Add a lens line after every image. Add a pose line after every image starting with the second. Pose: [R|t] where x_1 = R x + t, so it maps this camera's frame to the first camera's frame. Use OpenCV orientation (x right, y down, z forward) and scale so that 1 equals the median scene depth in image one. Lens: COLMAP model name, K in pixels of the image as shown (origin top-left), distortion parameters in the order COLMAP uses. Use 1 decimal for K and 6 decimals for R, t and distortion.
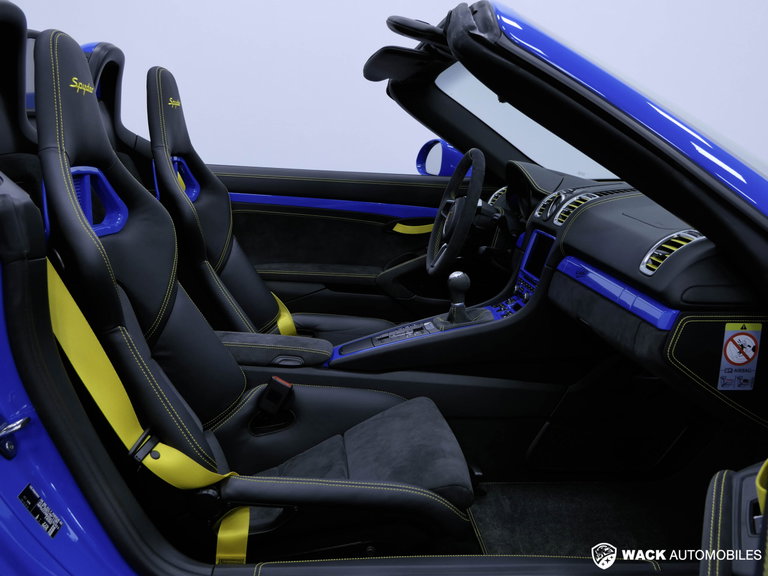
lens RADIAL K [[703.2, 0, 385.0], [0, 703.2, 284.1], [0, 0, 1]] dist [-0.022652, 0.000000]
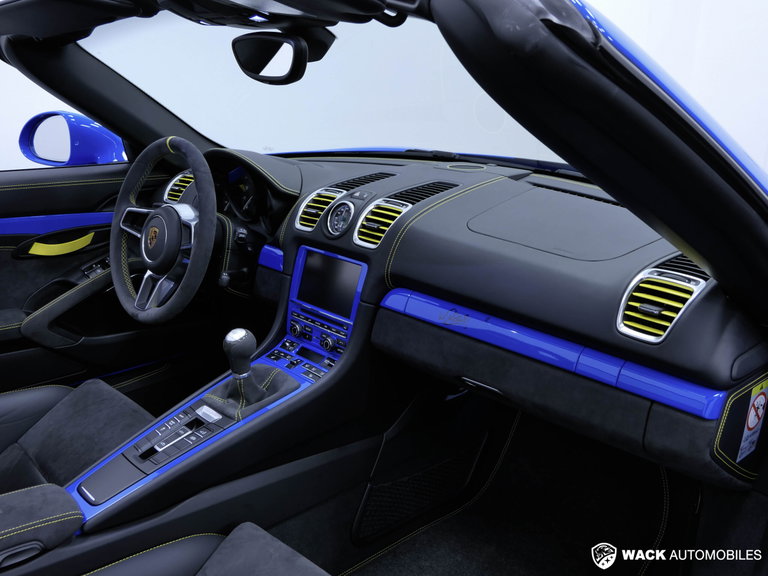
lens RADIAL K [[703.2, 0, 383.0], [0, 703.2, 291.2], [0, 0, 1]] dist [-0.022652, 0.000000]
pose [[0.783998, -0.203871, 0.586331, -0.178160], [0.139279, 0.978221, 0.153901, -0.138115], [-0.604937, -0.038995, 0.795318, 0.344956]]
